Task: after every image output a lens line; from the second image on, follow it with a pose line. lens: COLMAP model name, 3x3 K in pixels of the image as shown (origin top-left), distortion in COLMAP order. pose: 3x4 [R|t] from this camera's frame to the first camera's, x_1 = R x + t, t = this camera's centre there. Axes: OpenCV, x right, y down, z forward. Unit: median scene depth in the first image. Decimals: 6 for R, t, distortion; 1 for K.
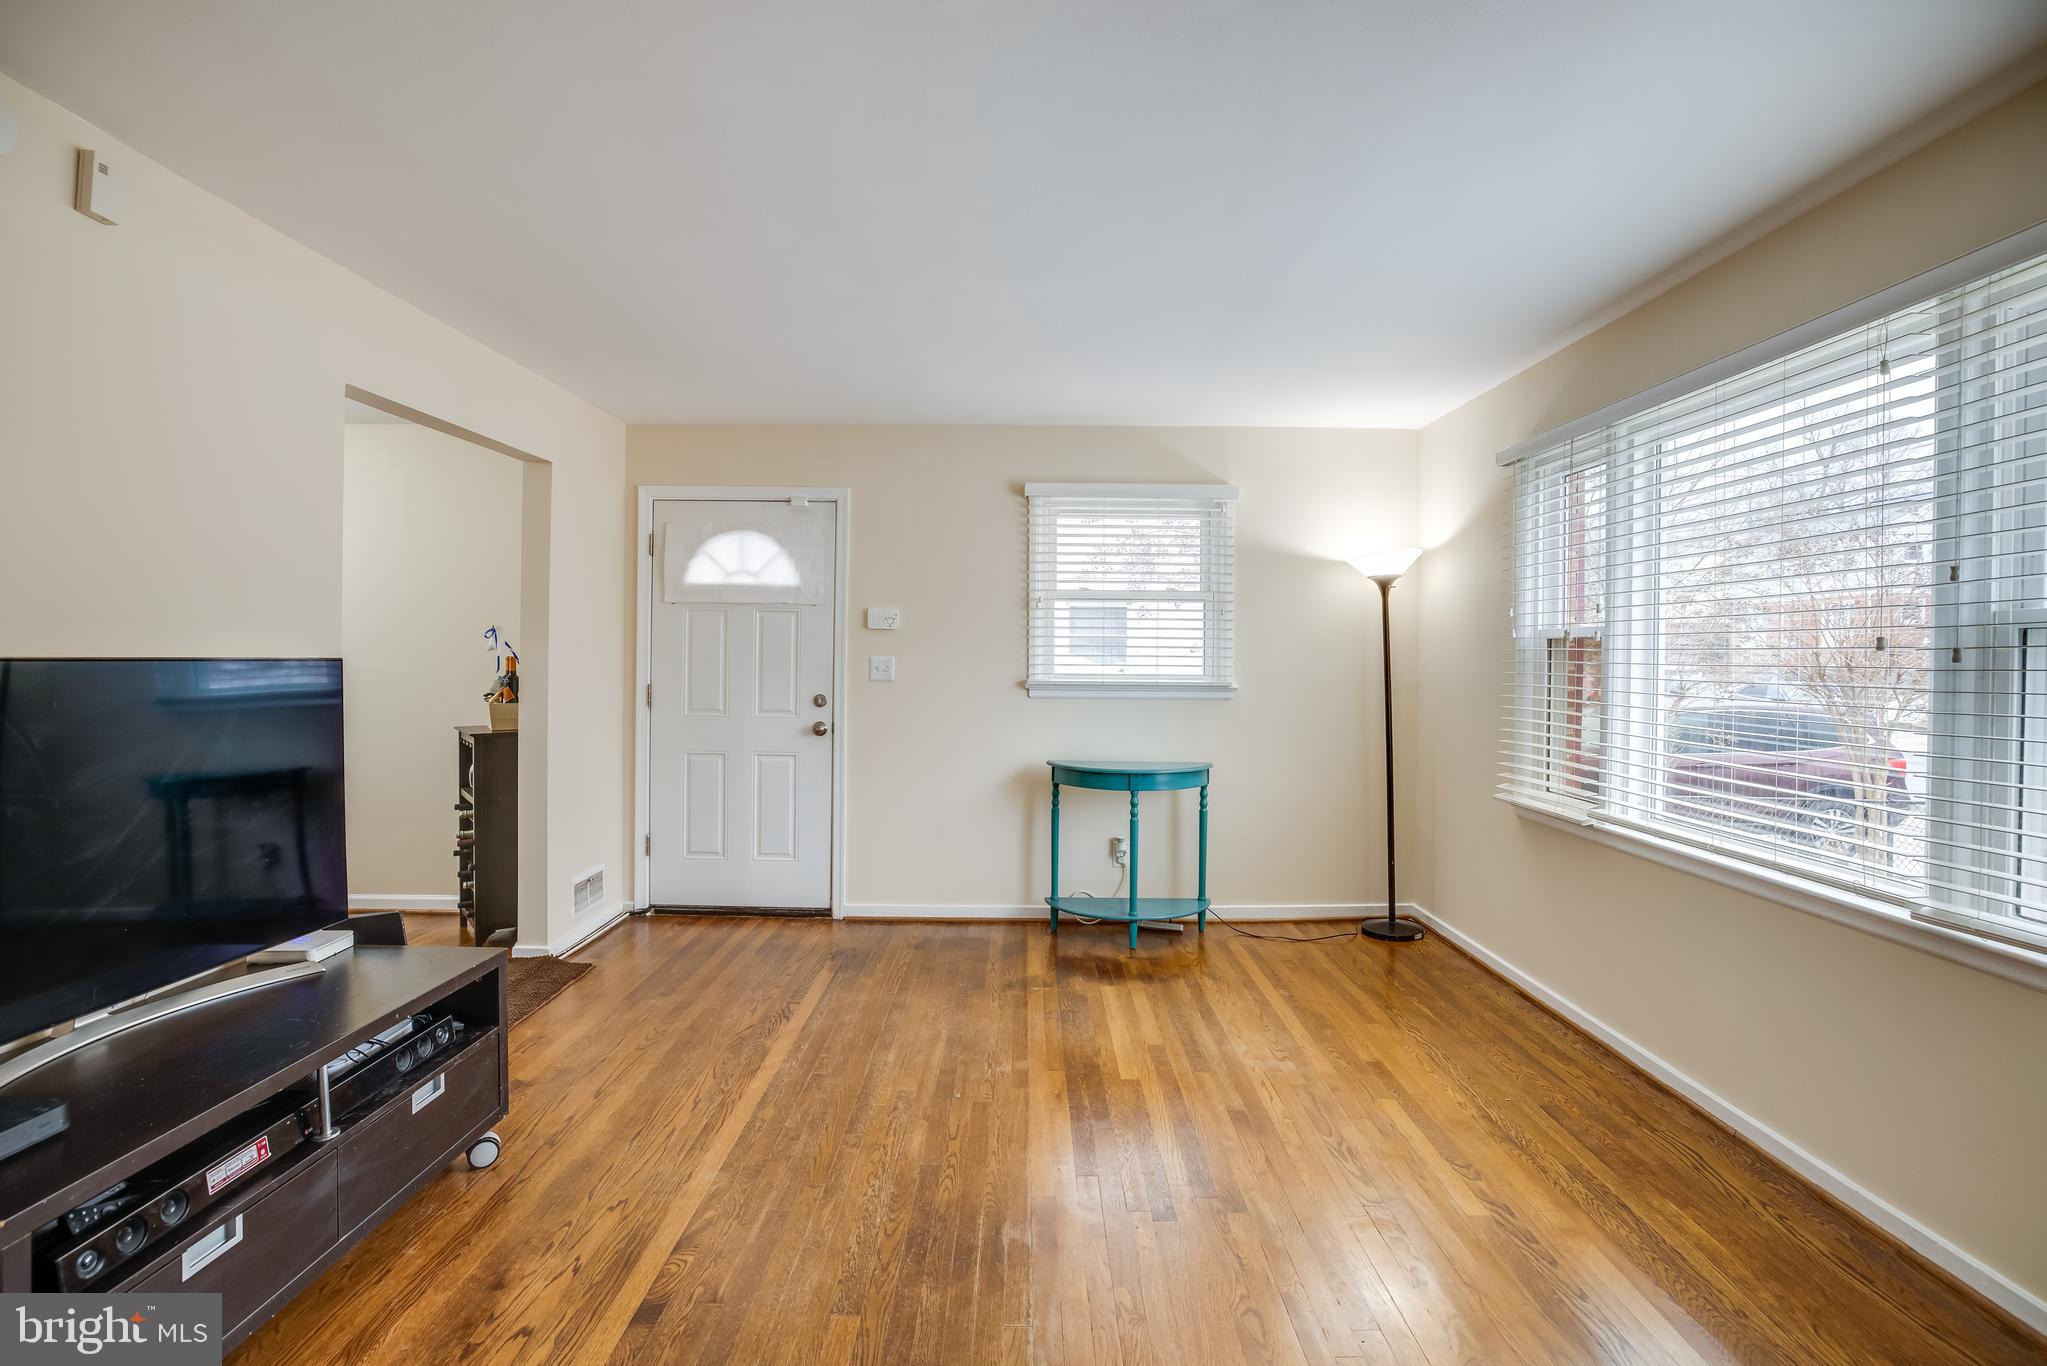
lens RADIAL K [[930.6, 0, 1046.3], [0, 930.6, 656.5], [0, 0, 1]] dist [-0.036215, 0.010531]
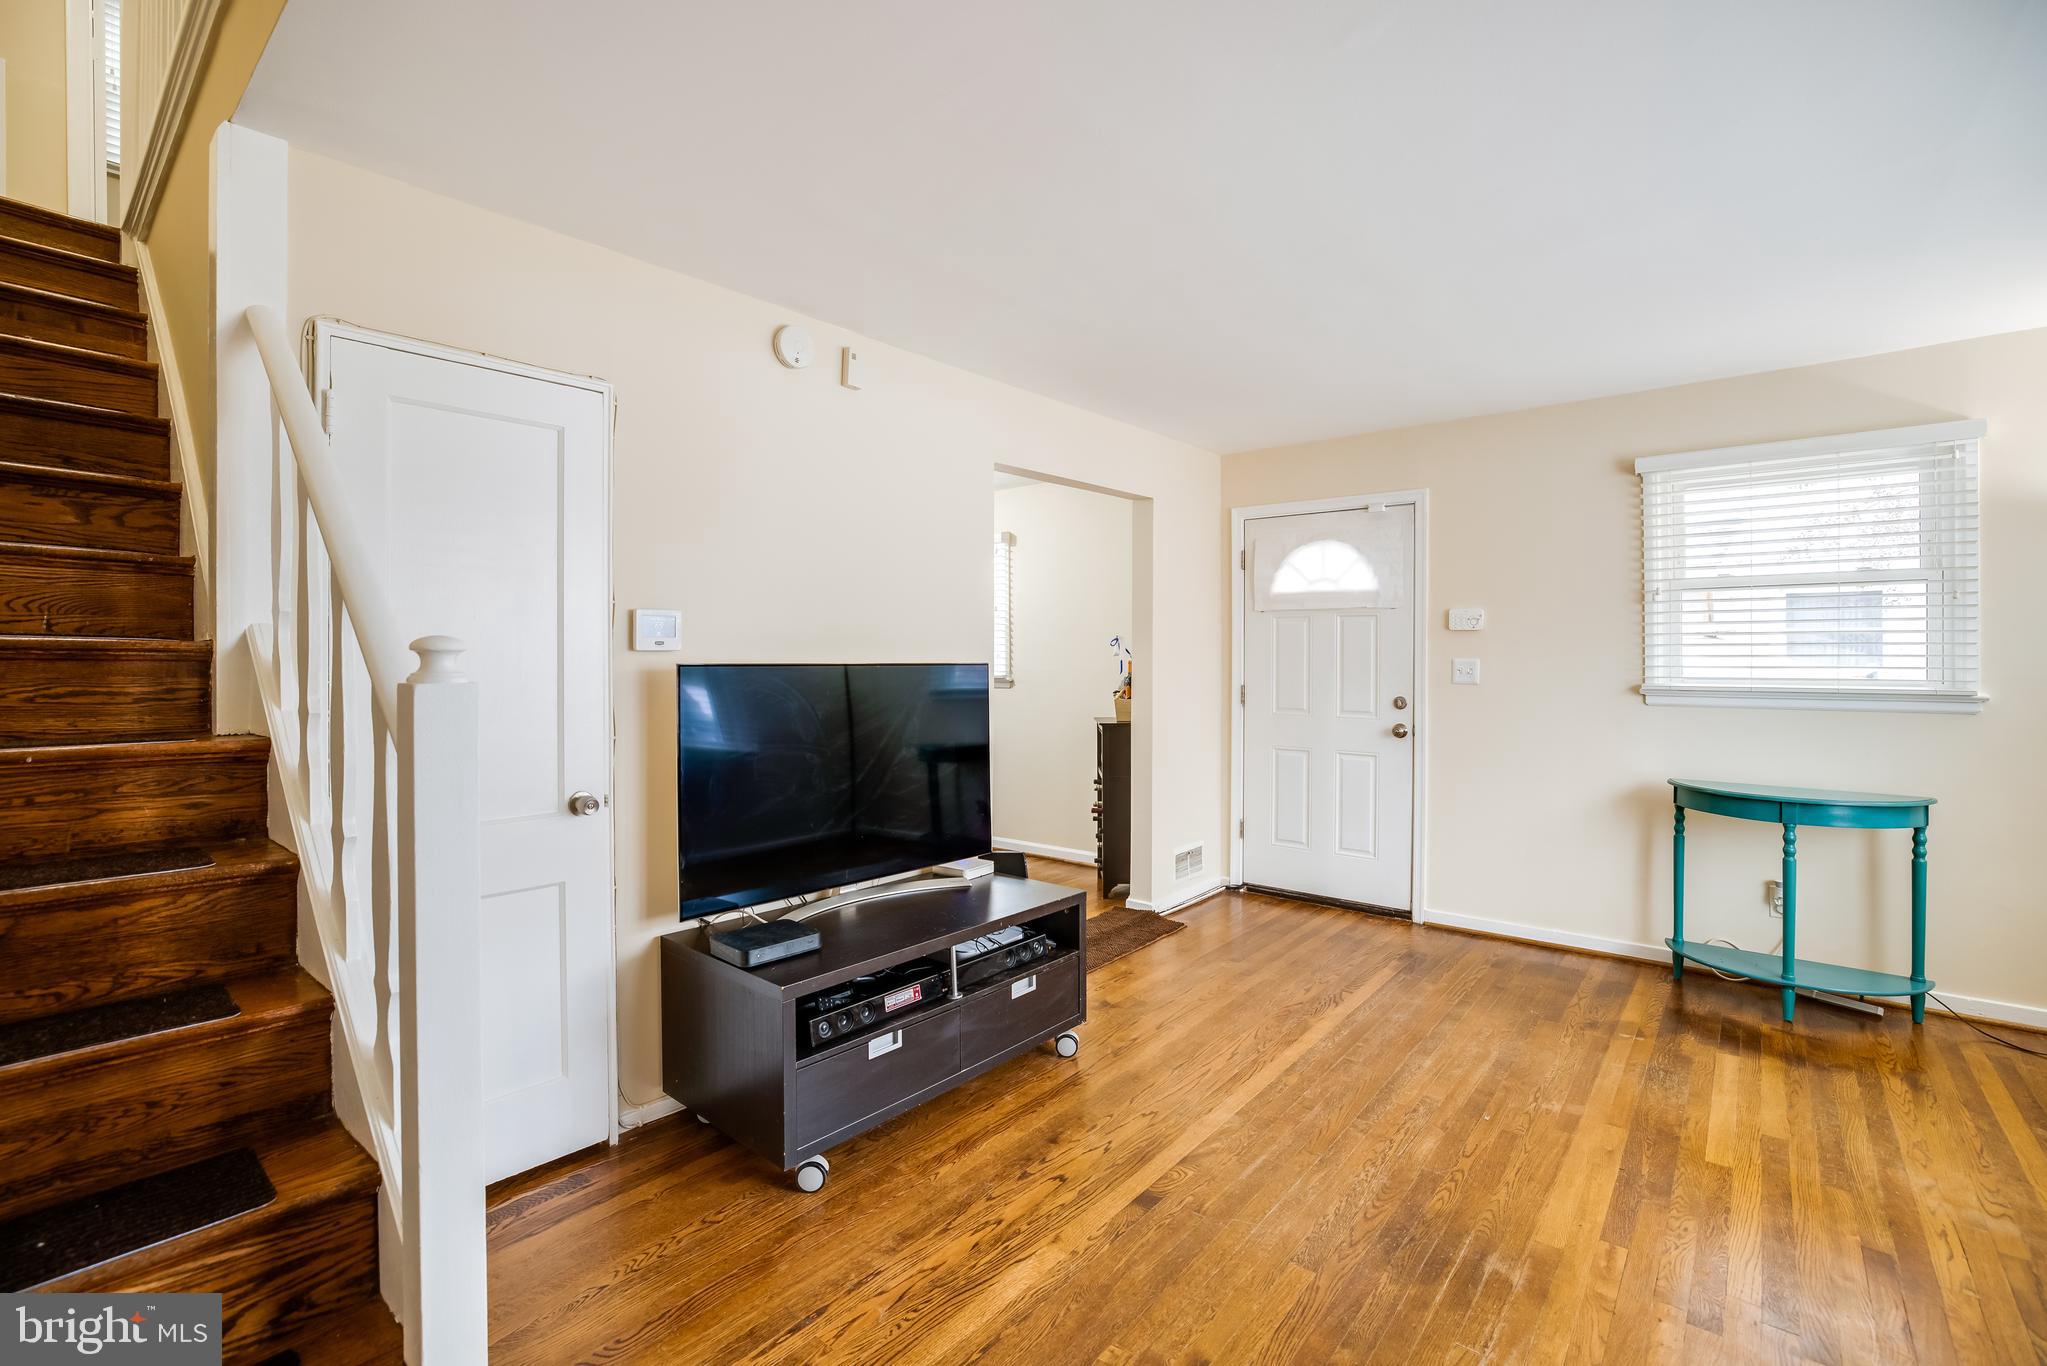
lens RADIAL K [[930.6, 0, 1038.4], [0, 930.6, 651.9], [0, 0, 1]] dist [-0.036215, 0.010531]
pose [[0.764631, -0.011348, -0.644368, 0.108607], [0.007293, 0.999933, -0.008957, -0.001473], [0.644427, 0.002150, 0.764663, -0.015760]]
